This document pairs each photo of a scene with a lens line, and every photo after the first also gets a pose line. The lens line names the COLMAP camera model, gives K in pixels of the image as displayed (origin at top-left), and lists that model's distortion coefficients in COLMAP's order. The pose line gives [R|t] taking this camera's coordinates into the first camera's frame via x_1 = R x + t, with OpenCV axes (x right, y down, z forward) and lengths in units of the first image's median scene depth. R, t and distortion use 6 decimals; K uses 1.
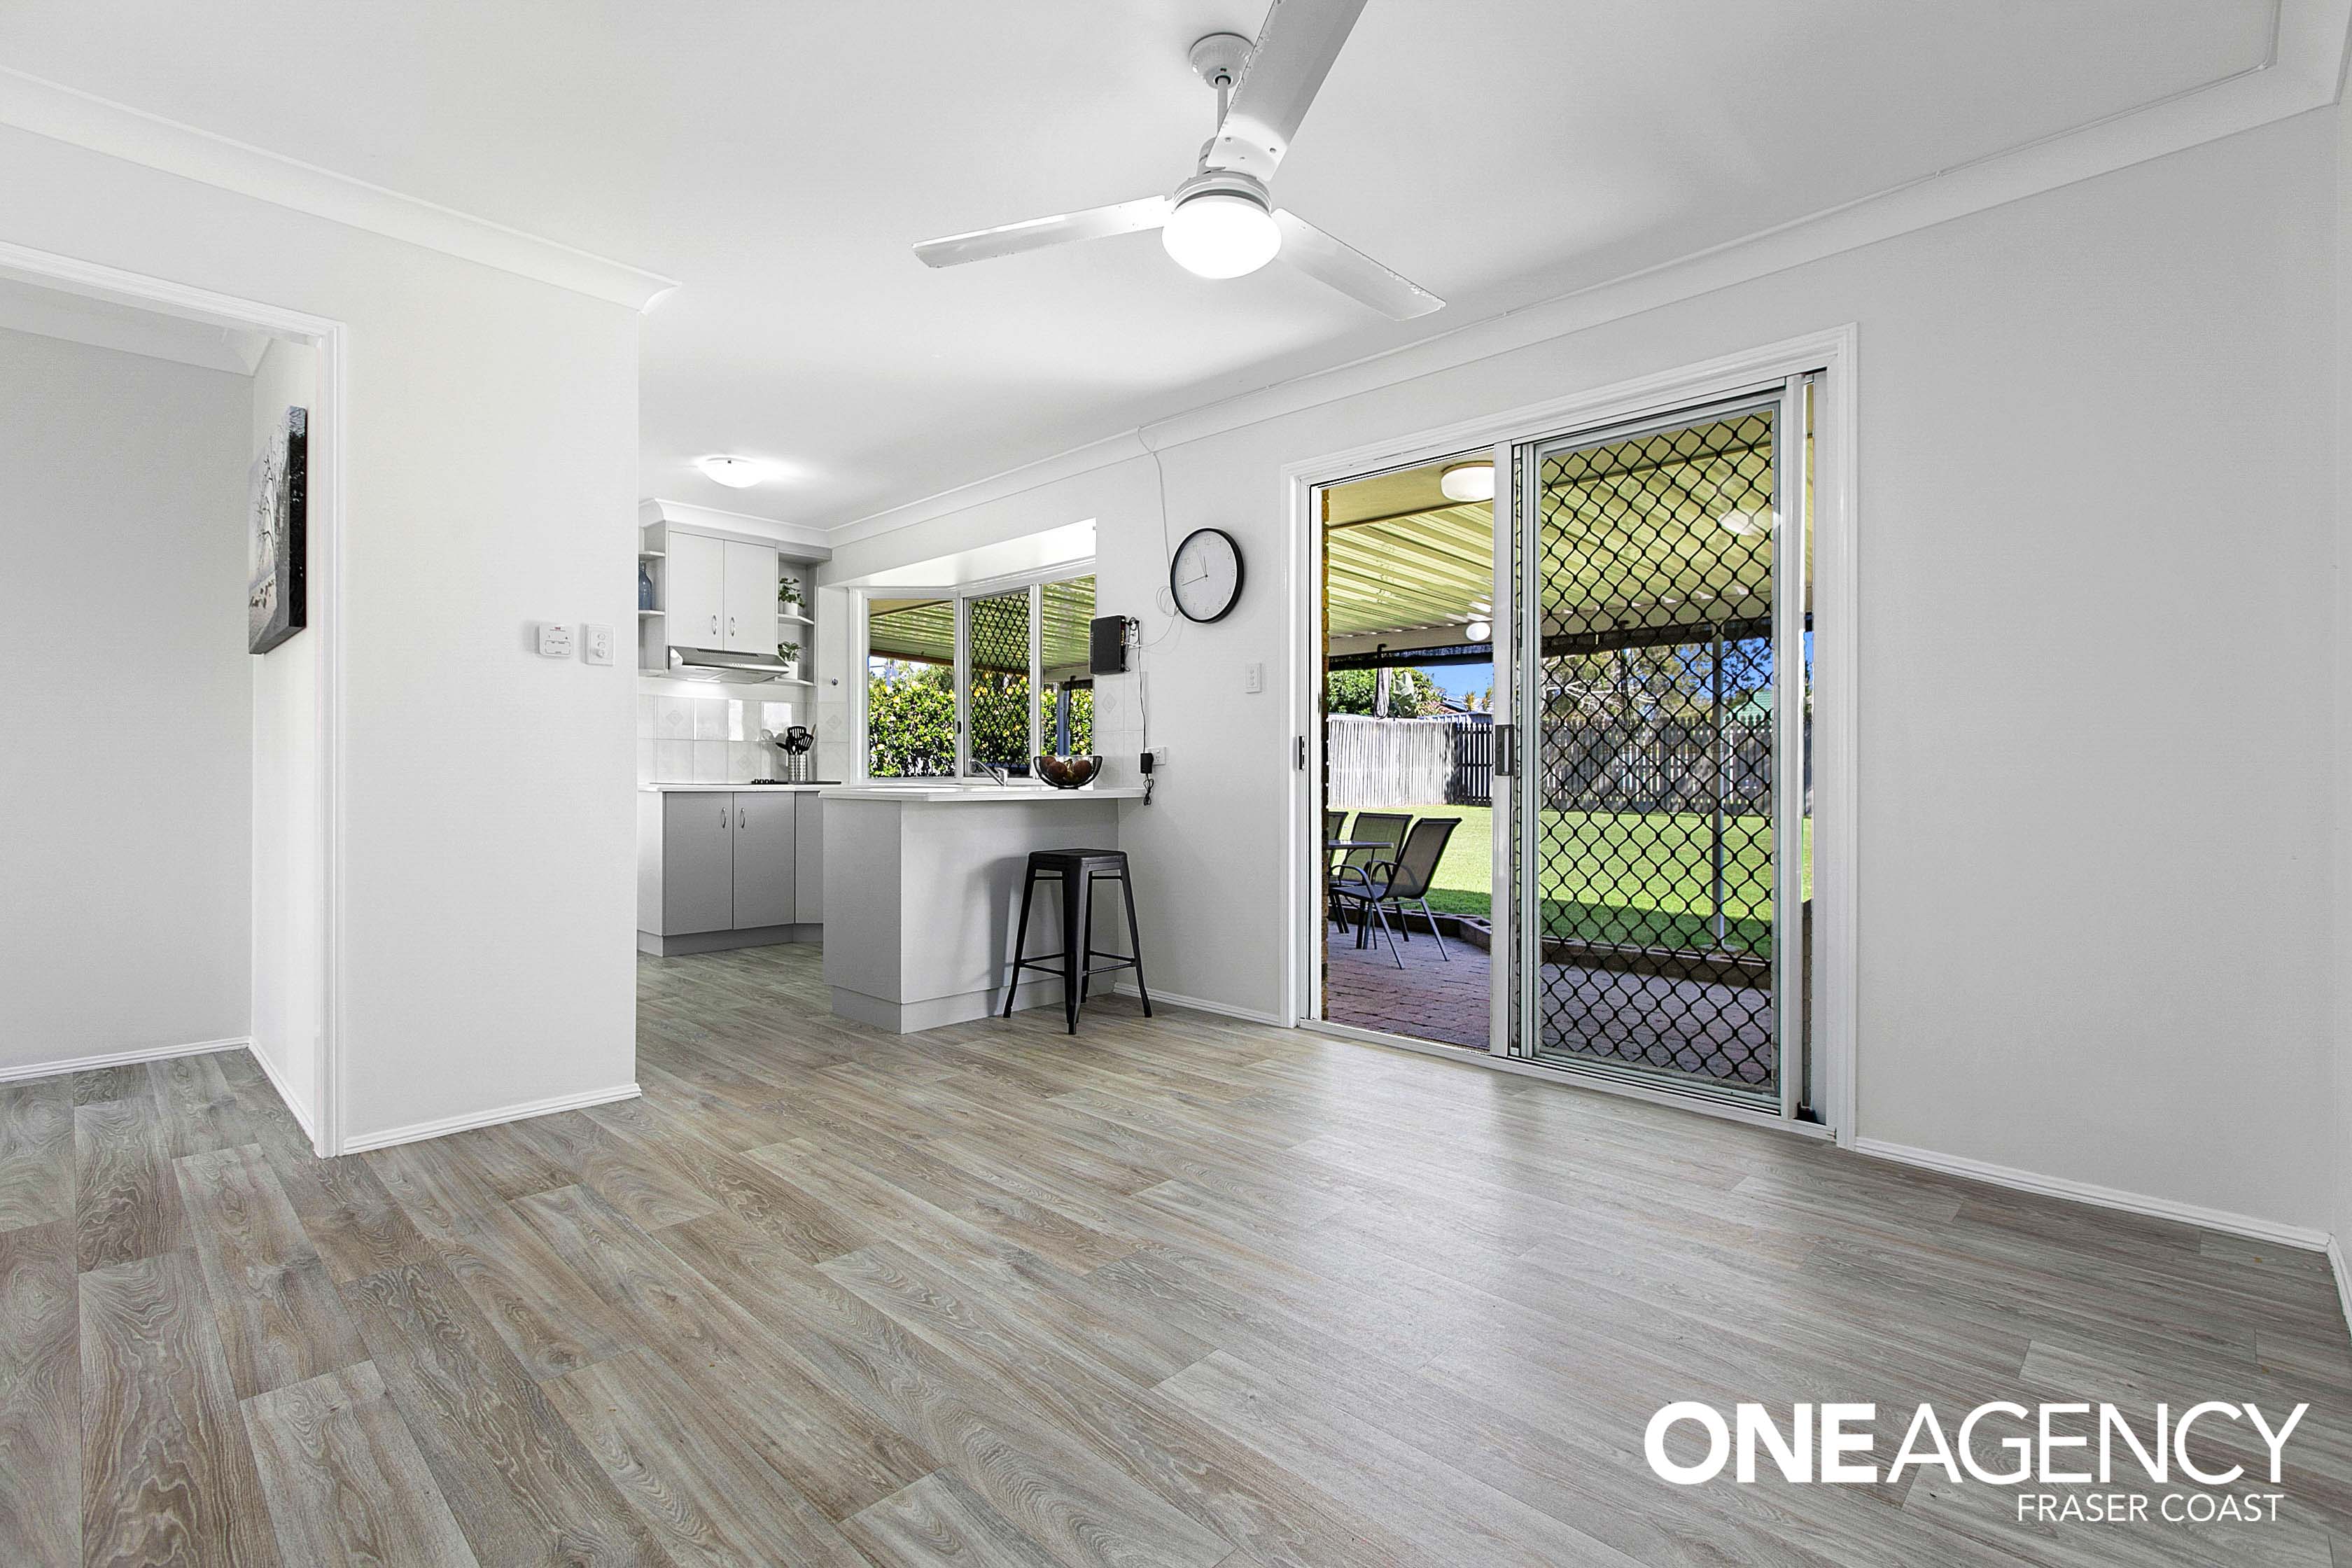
lens RADIAL K [[1083.2, 0, 1180.4], [0, 1083.2, 789.6], [0, 0, 1]] dist [0.003806, -0.000102]
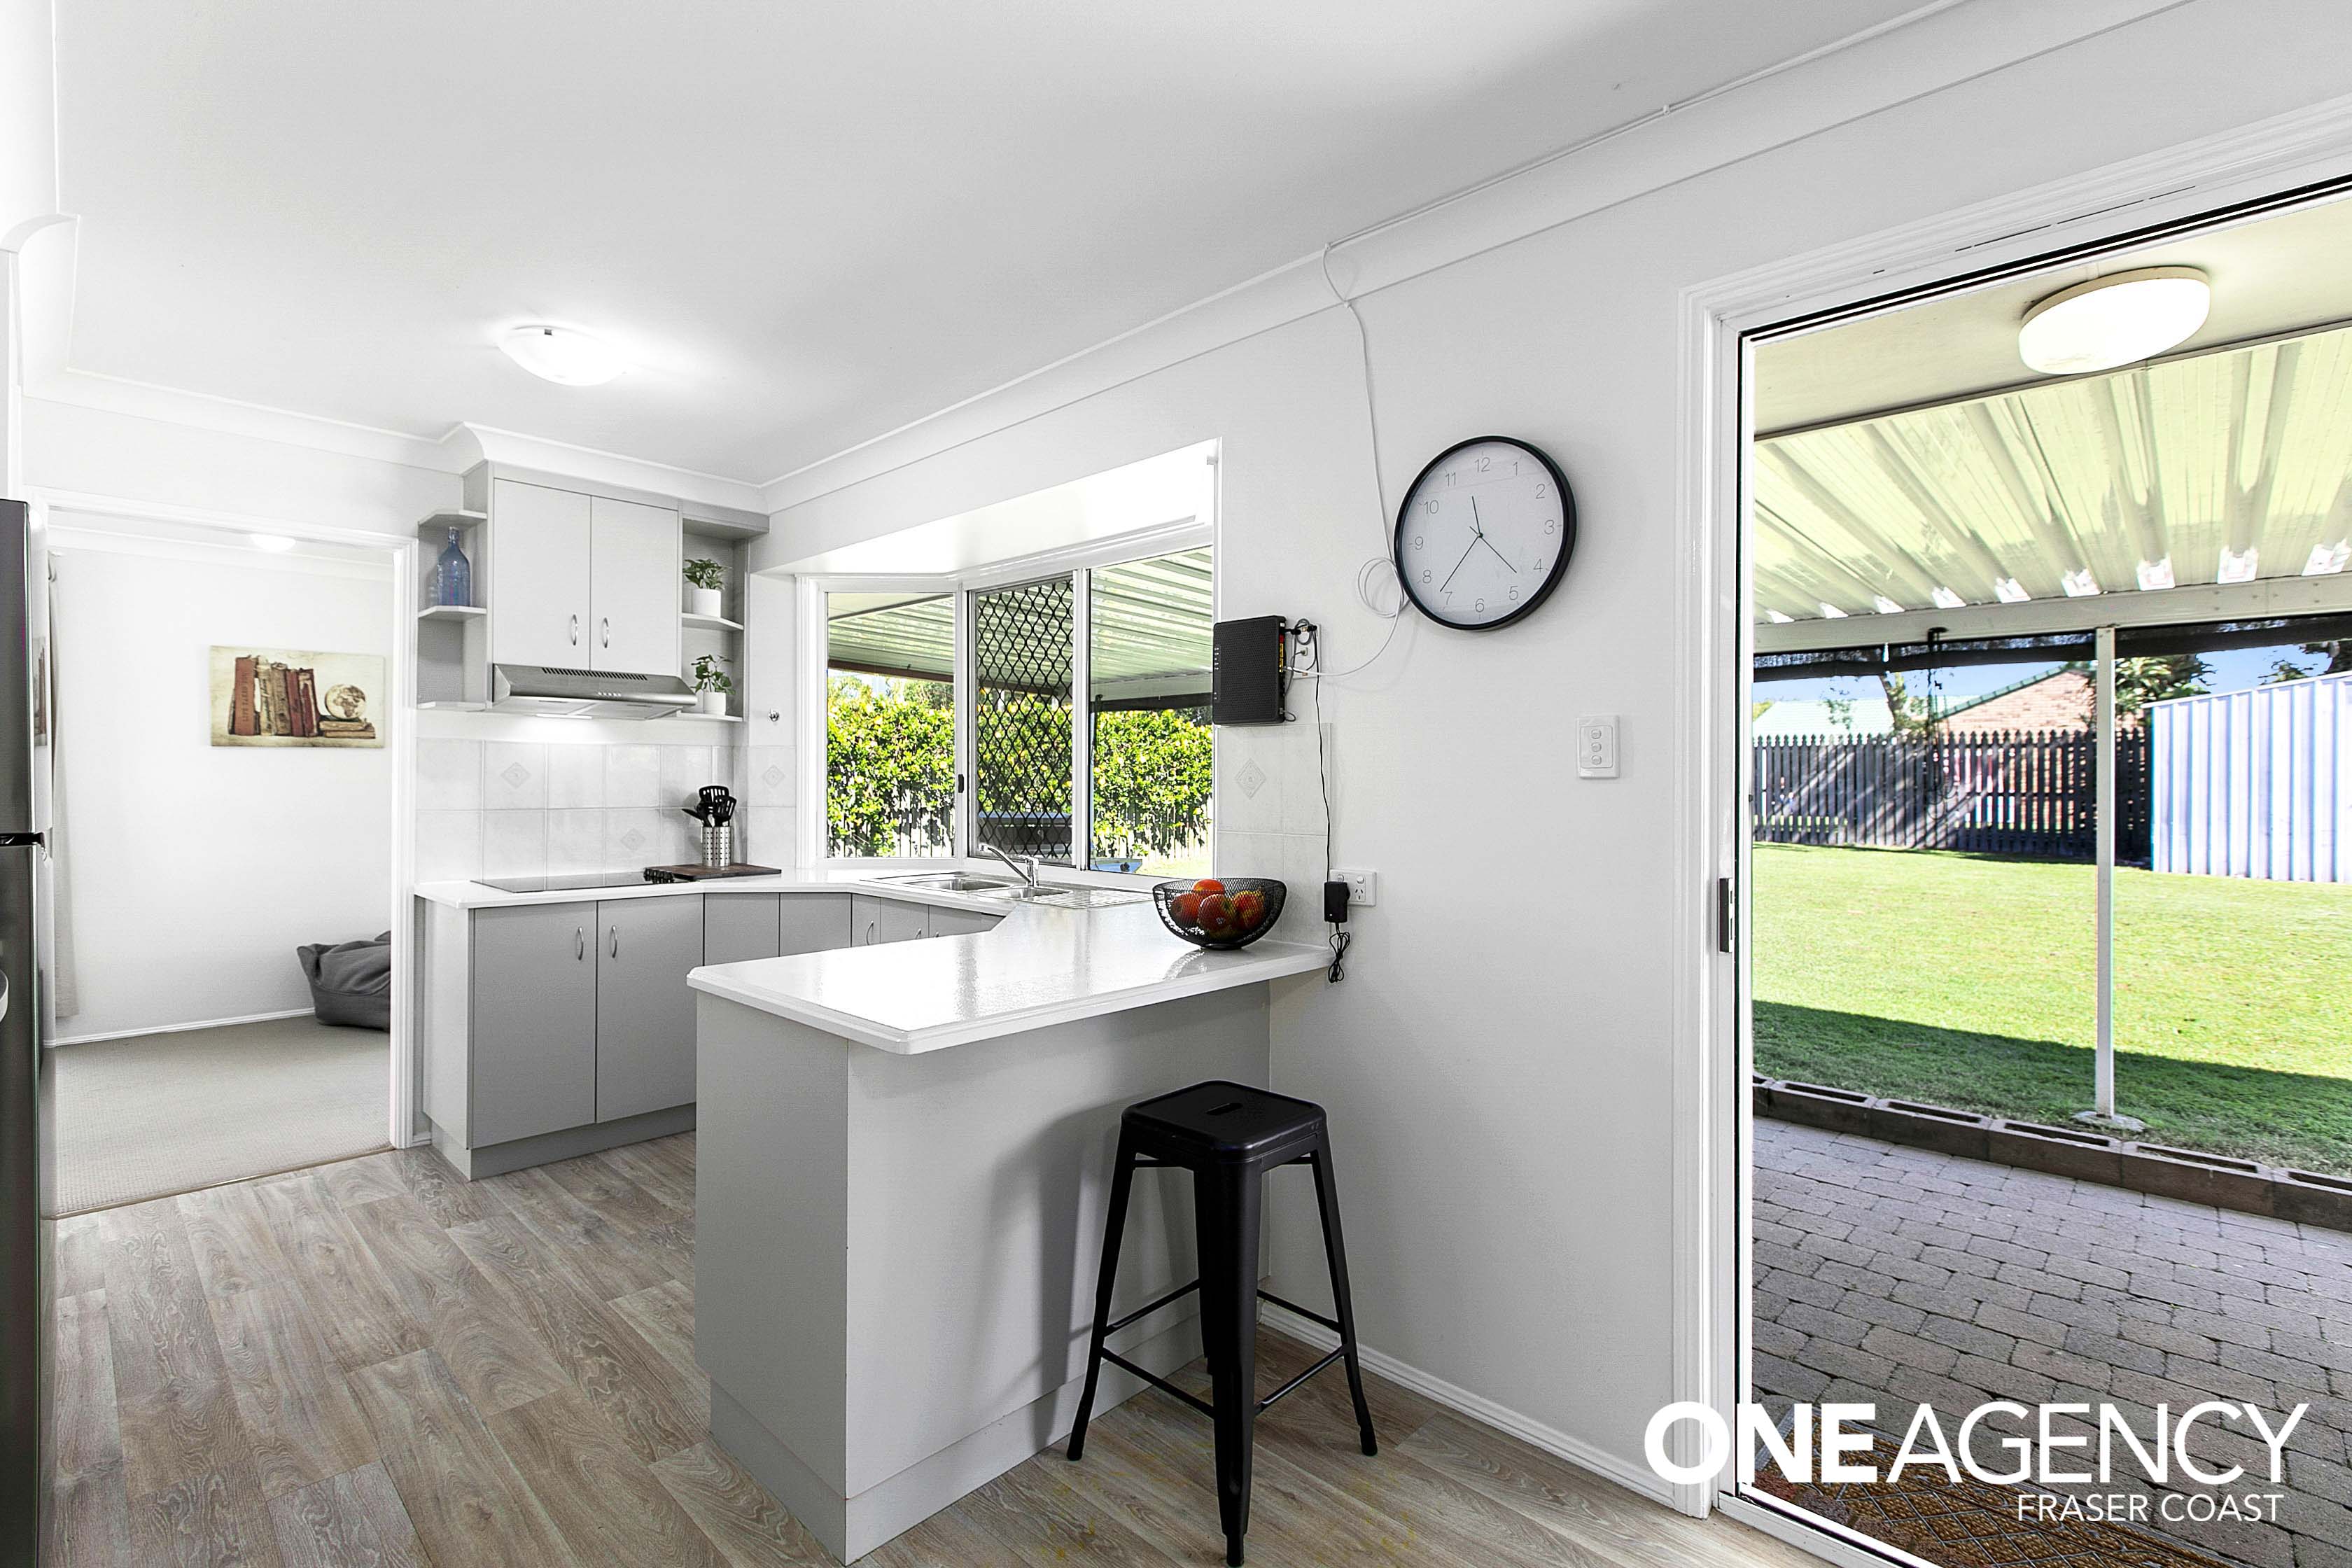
lens RADIAL K [[1083.2, 0, 1194.4], [0, 1083.2, 782.9], [0, 0, 1]] dist [0.003806, -0.000102]
pose [[0.999796, -0.002378, 0.020042, -0.077879], [0.002540, 0.999964, -0.008070, -0.054993], [-0.020022, 0.008120, 0.999767, 0.347402]]
